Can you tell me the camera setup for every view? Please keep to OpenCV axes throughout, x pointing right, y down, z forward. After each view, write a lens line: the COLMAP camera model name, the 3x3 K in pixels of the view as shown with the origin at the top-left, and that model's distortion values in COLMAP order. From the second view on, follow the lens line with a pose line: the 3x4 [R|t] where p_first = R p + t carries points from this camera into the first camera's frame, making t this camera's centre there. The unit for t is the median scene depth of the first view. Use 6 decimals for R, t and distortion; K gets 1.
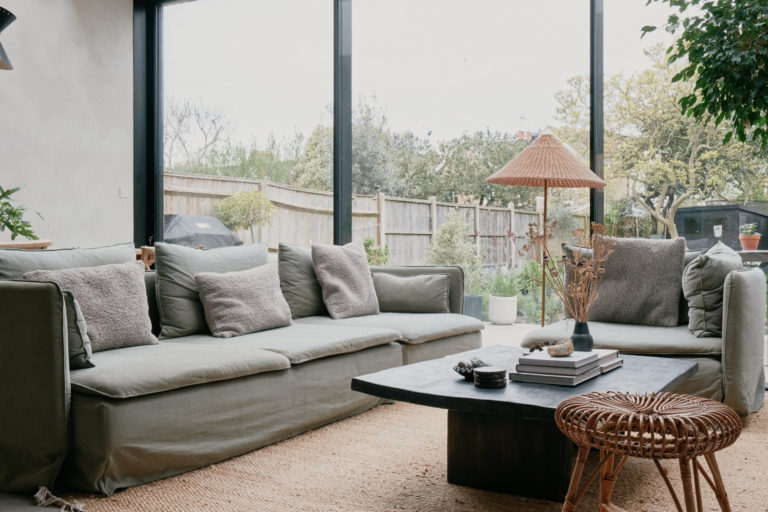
lens RADIAL K [[824.7, 0, 386.9], [0, 824.7, 254.3], [0, 0, 1]] dist [0.025498, 0.000000]
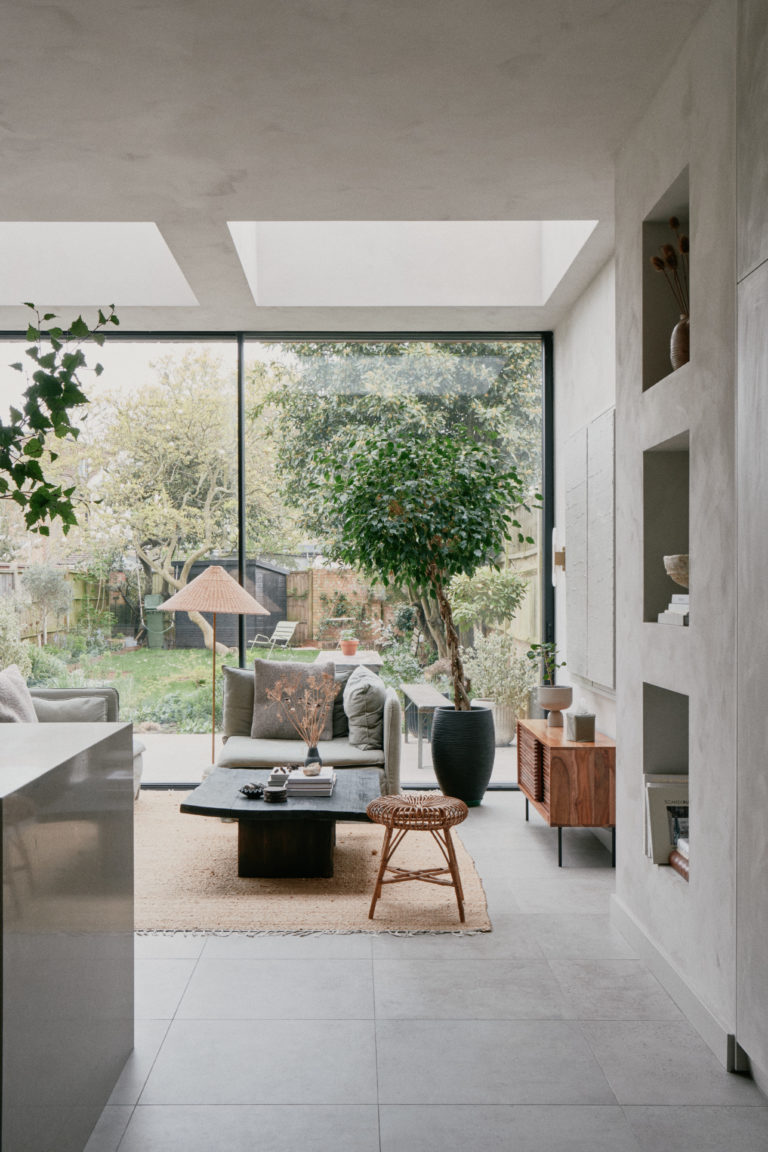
lens RADIAL K [[1237.1, 0, 380.3], [0, 1237.1, 631.7], [0, 0, 1]] dist [0.025498, 0.000000]
pose [[0.859539, -0.011056, 0.510950, -0.433387], [-0.000482, 0.999748, 0.022443, -0.094075], [-0.511070, -0.019537, 0.859317, -0.475017]]
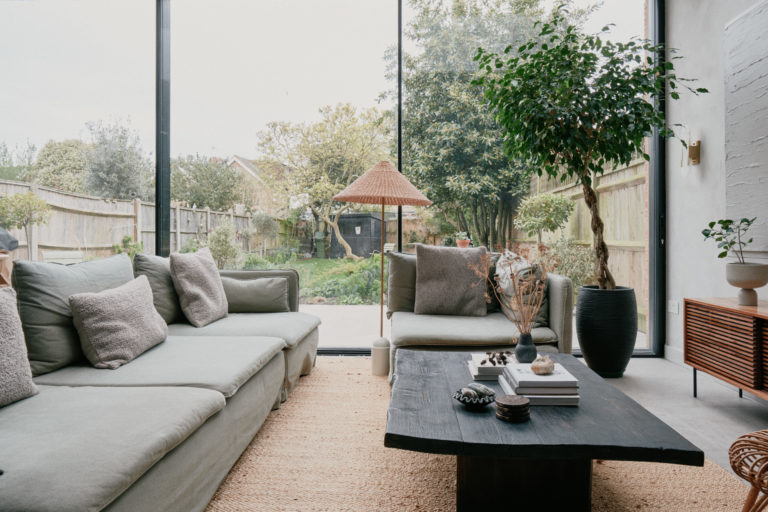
lens RADIAL K [[550.0, 0, 399.8], [0, 550.0, 237.5], [0, 0, 1]] dist [-0.006639, 0.010603]
pose [[0.876458, 0.004084, 0.481461, -0.169697], [0.000437, 0.999957, -0.009278, -0.025290], [-0.481478, 0.008342, 0.876418, 0.279824]]
